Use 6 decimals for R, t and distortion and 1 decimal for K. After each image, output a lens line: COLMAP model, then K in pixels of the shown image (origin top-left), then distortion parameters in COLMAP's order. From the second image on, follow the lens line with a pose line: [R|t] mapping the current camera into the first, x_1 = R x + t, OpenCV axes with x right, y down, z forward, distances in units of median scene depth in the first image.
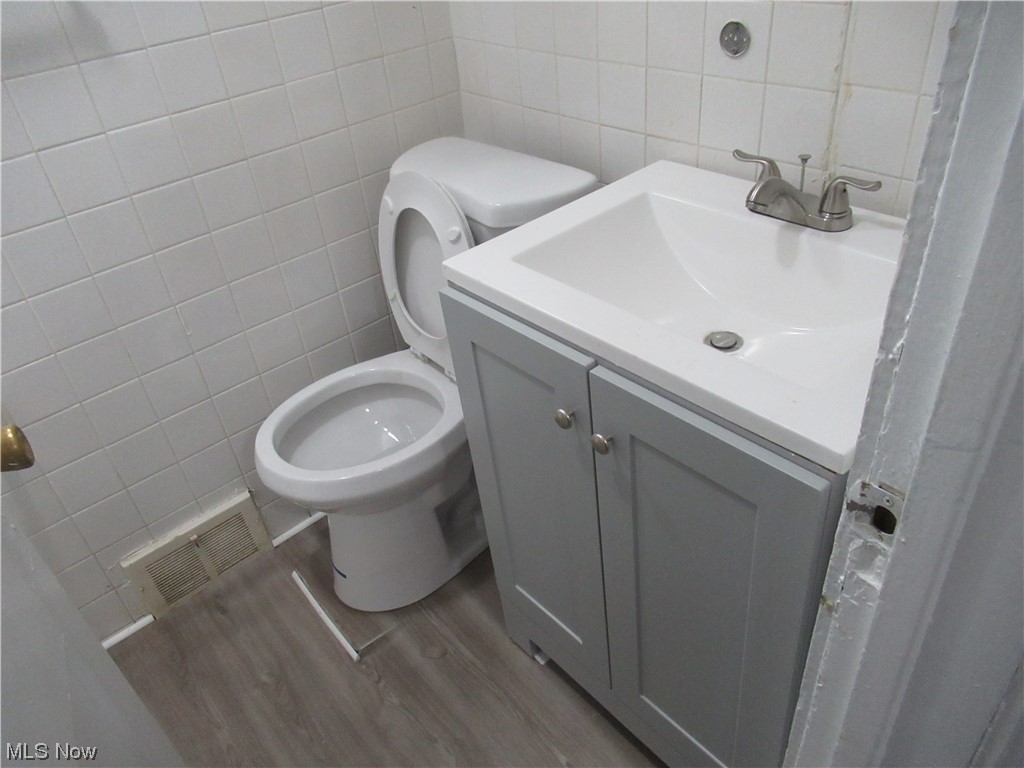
lens RADIAL K [[765.8, 0, 512.0], [0, 765.8, 384.0], [0, 0, 1]] dist [0.001396, 0.004792]
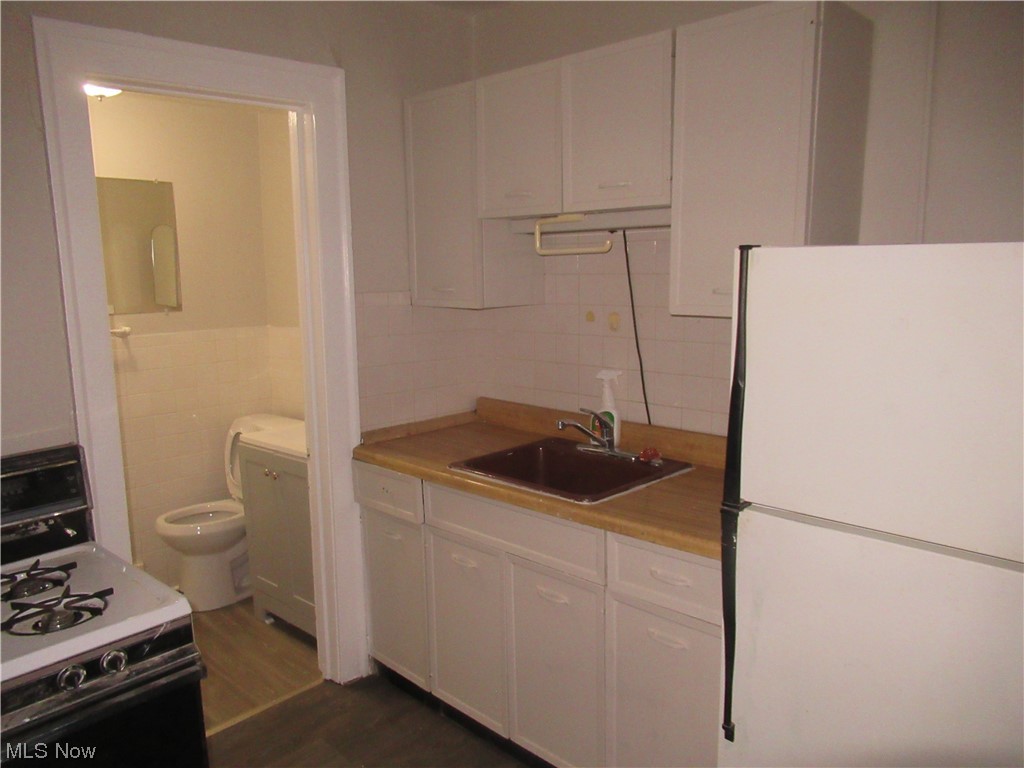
lens RADIAL K [[765.8, 0, 512.0], [0, 765.8, 384.0], [0, 0, 1]] dist [0.001396, 0.004792]
pose [[0.992179, 0.059869, 0.109528, 0.451576], [-0.003175, 0.889291, -0.457331, 0.737238], [-0.124782, 0.453407, 0.882526, -1.377234]]
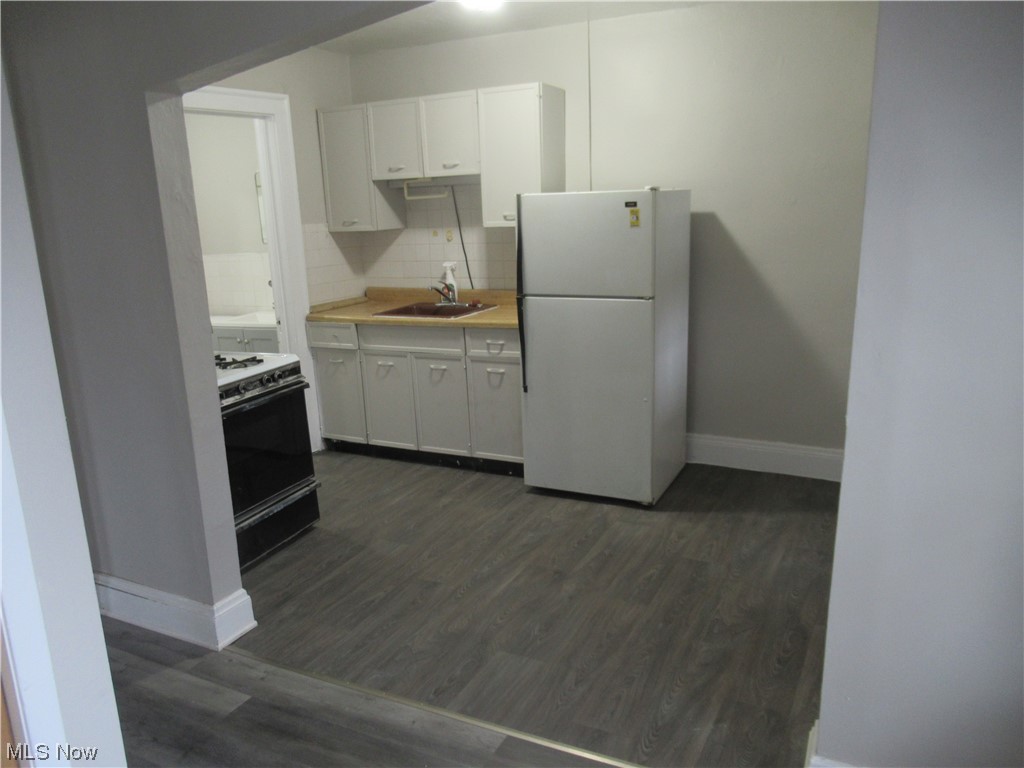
lens RADIAL K [[765.8, 0, 512.0], [0, 765.8, 384.0], [0, 0, 1]] dist [0.001396, 0.004792]
pose [[0.917065, -0.038116, 0.396912, -0.178290], [0.196790, 0.909010, -0.367389, 1.595439], [-0.346794, 0.415028, 0.841122, -2.448365]]
